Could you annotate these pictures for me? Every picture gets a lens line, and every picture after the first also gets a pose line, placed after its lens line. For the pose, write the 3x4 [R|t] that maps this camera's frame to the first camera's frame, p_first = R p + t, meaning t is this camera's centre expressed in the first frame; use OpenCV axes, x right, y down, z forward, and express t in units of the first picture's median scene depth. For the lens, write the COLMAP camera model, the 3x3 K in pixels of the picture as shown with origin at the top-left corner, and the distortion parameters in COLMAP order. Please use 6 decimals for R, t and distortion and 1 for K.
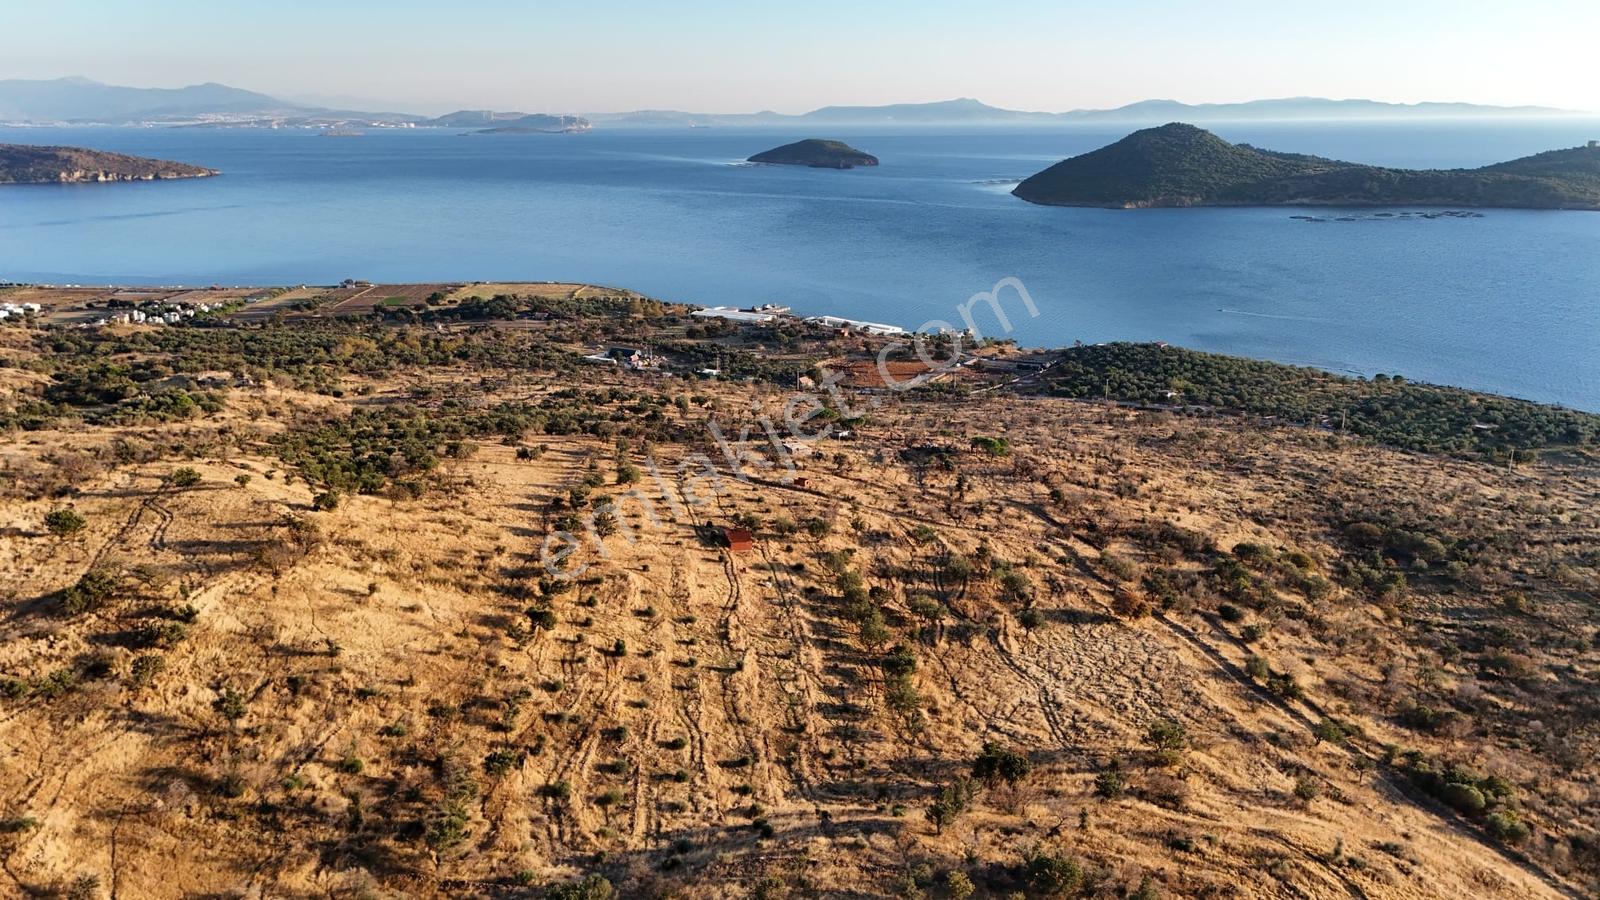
lens RADIAL K [[1173.1, 0, 800.4], [0, 1173.1, 453.7], [0, 0, 1]] dist [0.077087, -0.068980]
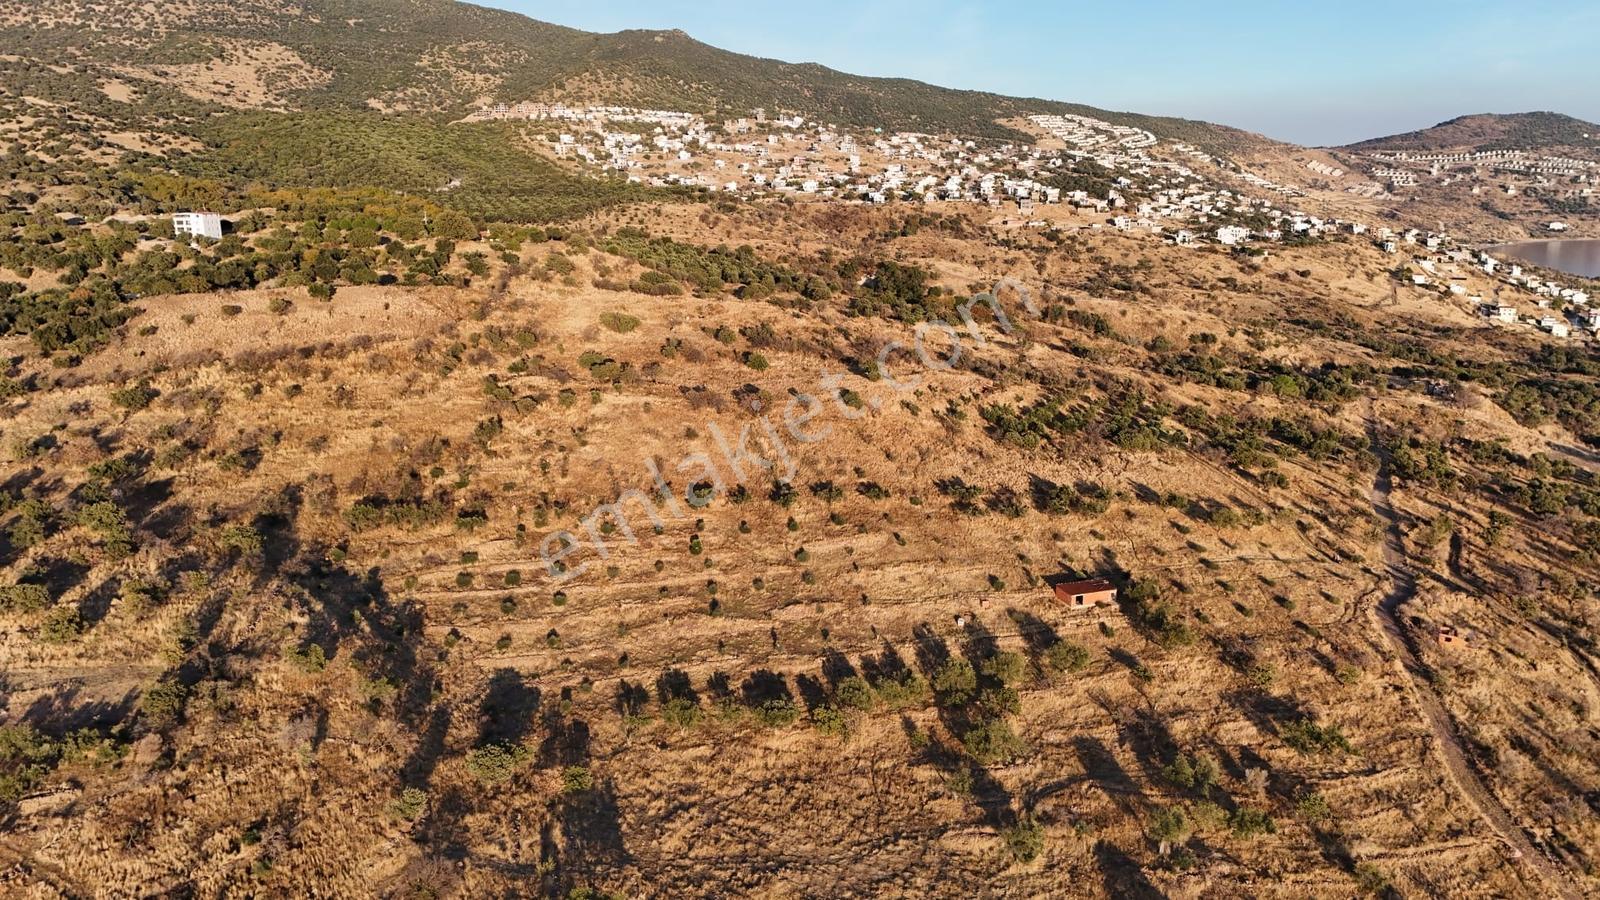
lens RADIAL K [[1173.1, 0, 800.4], [0, 1173.1, 453.7], [0, 0, 1]] dist [0.077087, -0.068980]
pose [[0.096152, 0.239773, -0.966056, 0.492668], [-0.275633, 0.939012, 0.205627, -0.089349], [0.956442, 0.246505, 0.156377, 0.523455]]
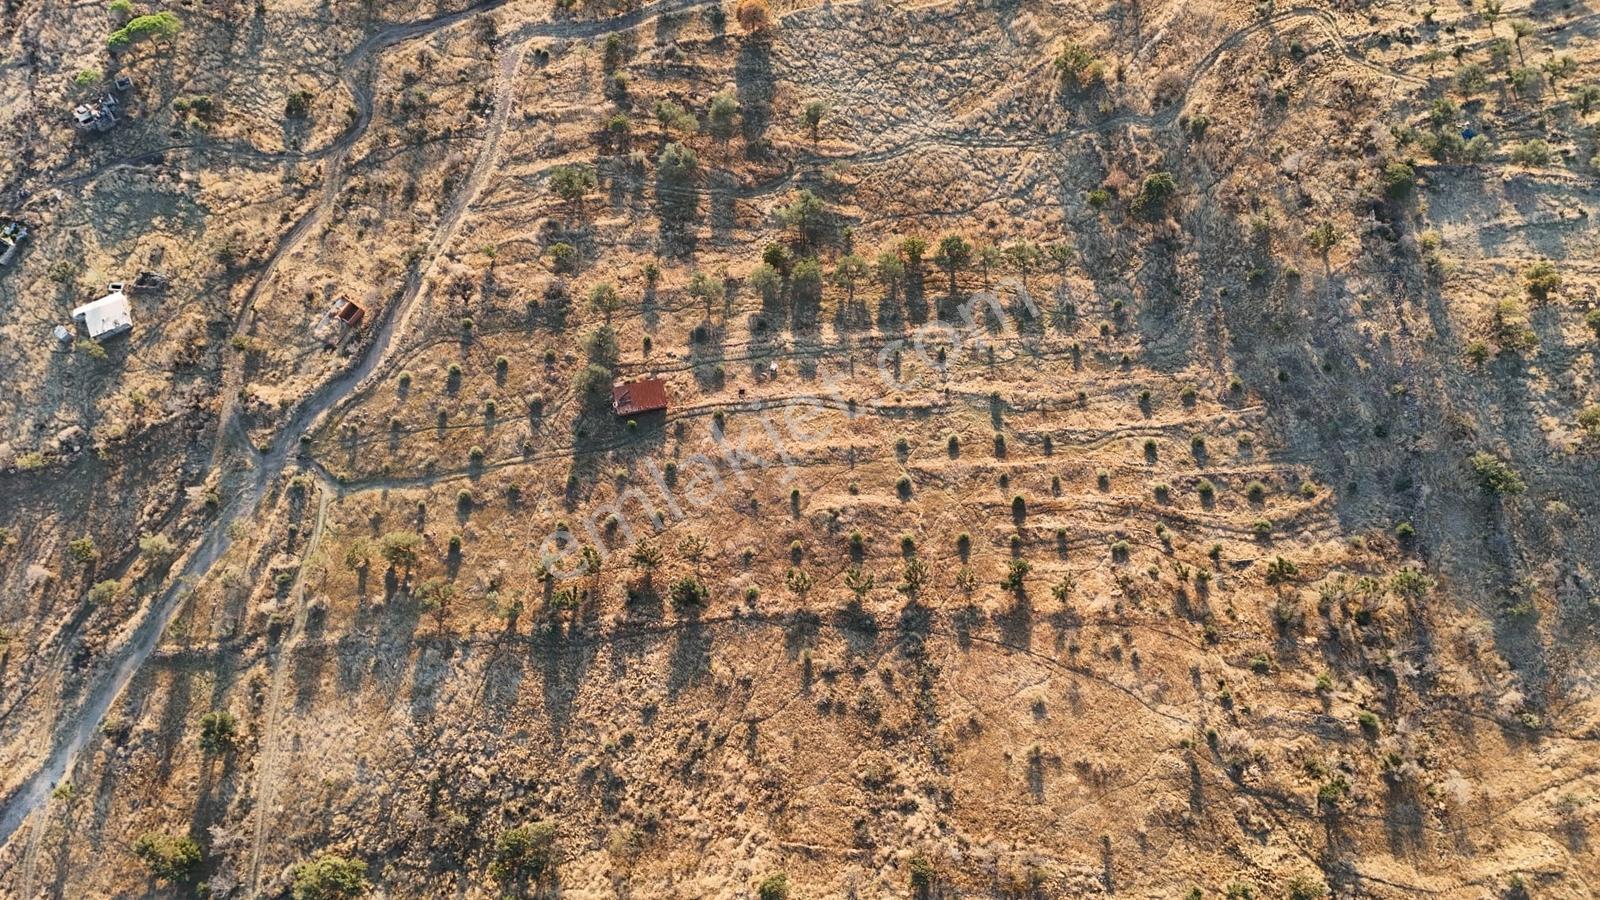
lens RADIAL K [[1176.7, 0, 800.0], [0, 1176.7, 450.0], [0, 0, 1]] dist [0.073734, -0.068160]
pose [[0.057998, -0.966069, 0.251686, -0.214092], [0.303703, 0.257235, 0.917385, -0.466717], [-0.951000, 0.023231, 0.308317, 0.500591]]
